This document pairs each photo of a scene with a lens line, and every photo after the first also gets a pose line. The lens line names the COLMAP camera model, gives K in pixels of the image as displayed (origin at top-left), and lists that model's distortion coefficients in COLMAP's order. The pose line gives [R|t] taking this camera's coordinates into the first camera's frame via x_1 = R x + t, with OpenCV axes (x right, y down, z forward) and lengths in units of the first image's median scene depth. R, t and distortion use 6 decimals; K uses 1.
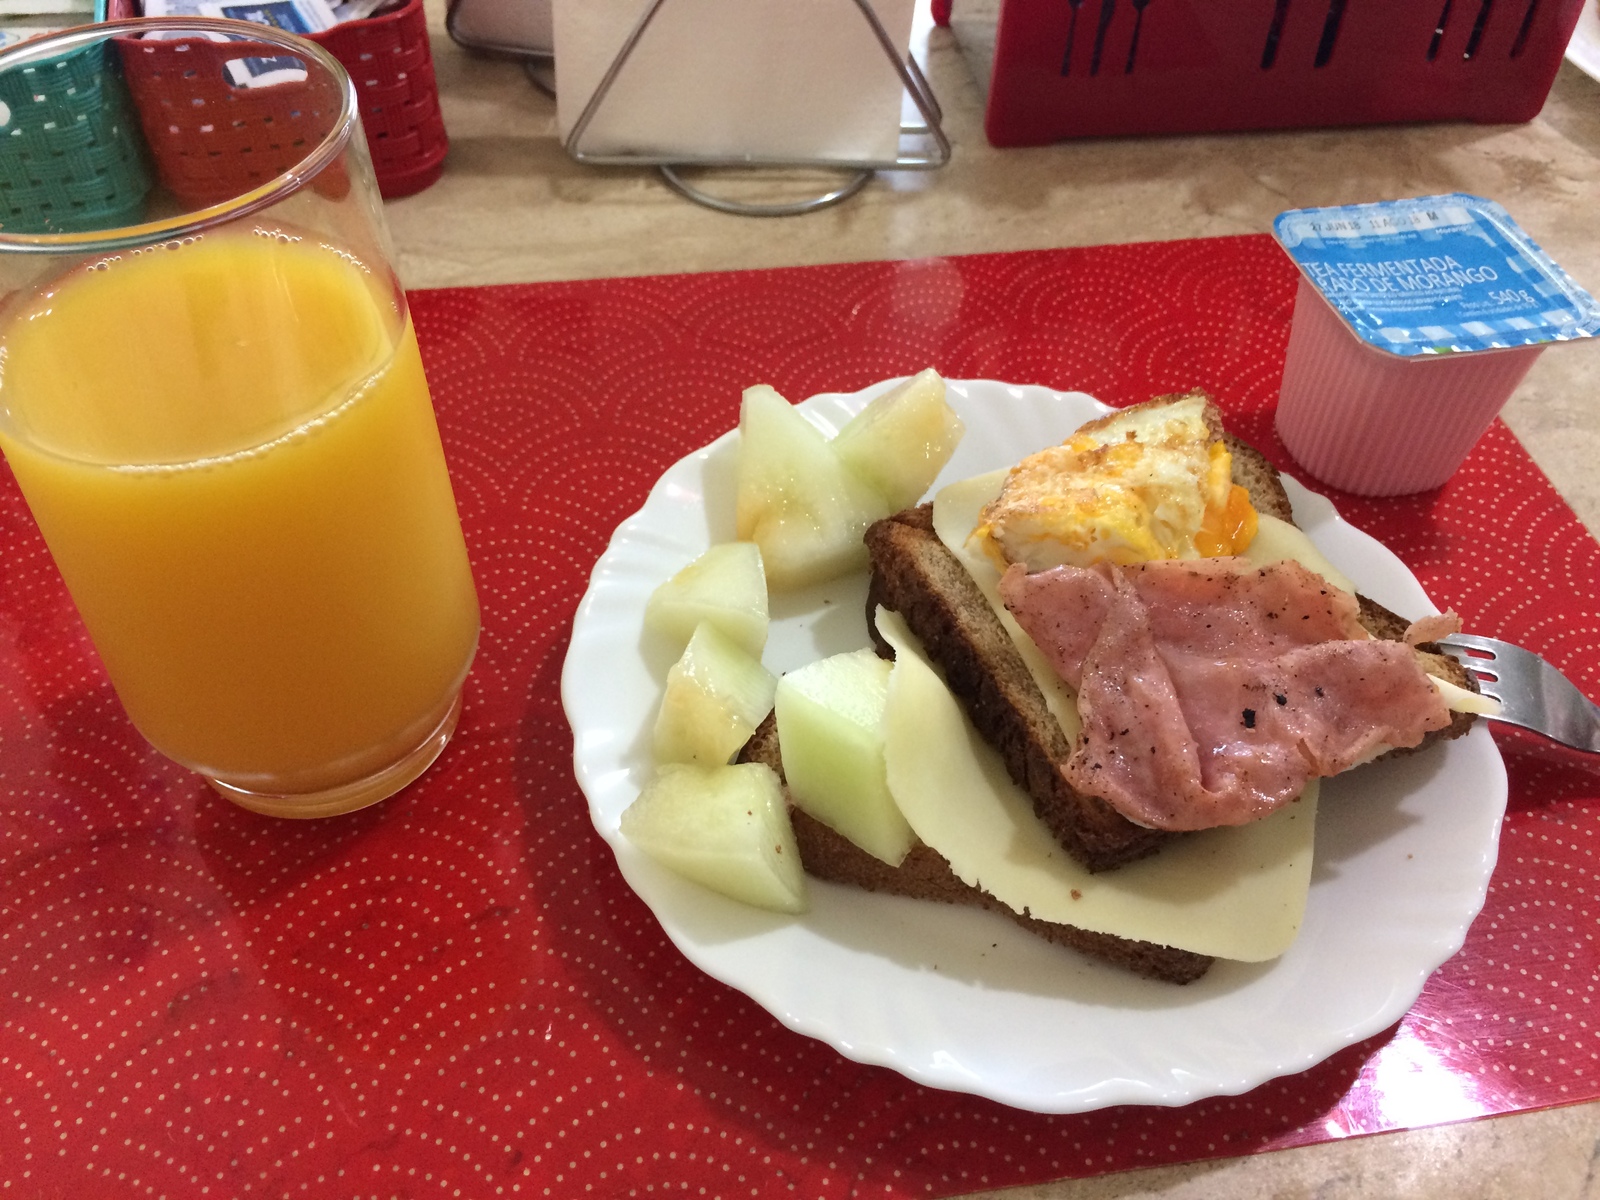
lens RADIAL K [[1413.4, 0, 800.0], [0, 1413.4, 600.0], [0, 0, 1]] dist [0.115413, -0.175171]
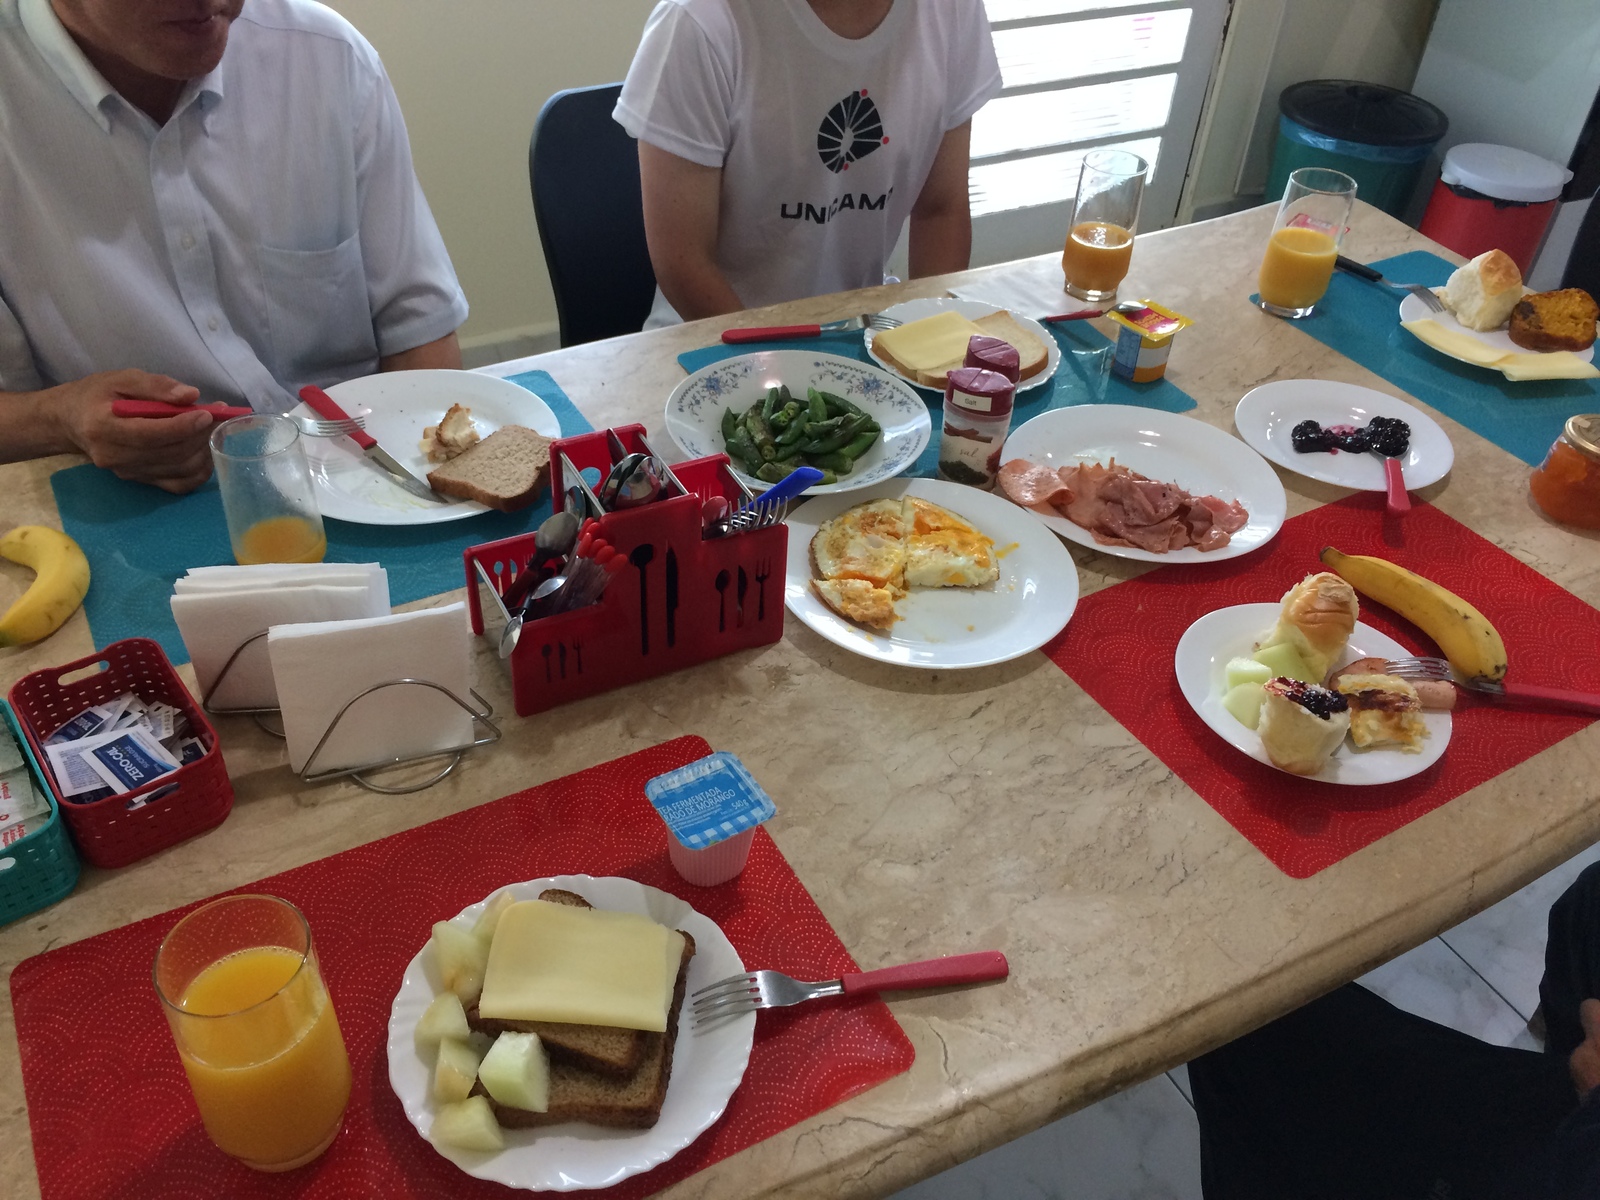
lens RADIAL K [[1413.4, 0, 800.0], [0, 1413.4, 600.0], [0, 0, 1]] dist [0.115413, -0.175171]
pose [[0.940727, -0.194264, 0.278018, -0.018243], [0.222368, 0.972219, -0.073091, -0.262467], [-0.256096, 0.130581, 0.957791, -1.068564]]
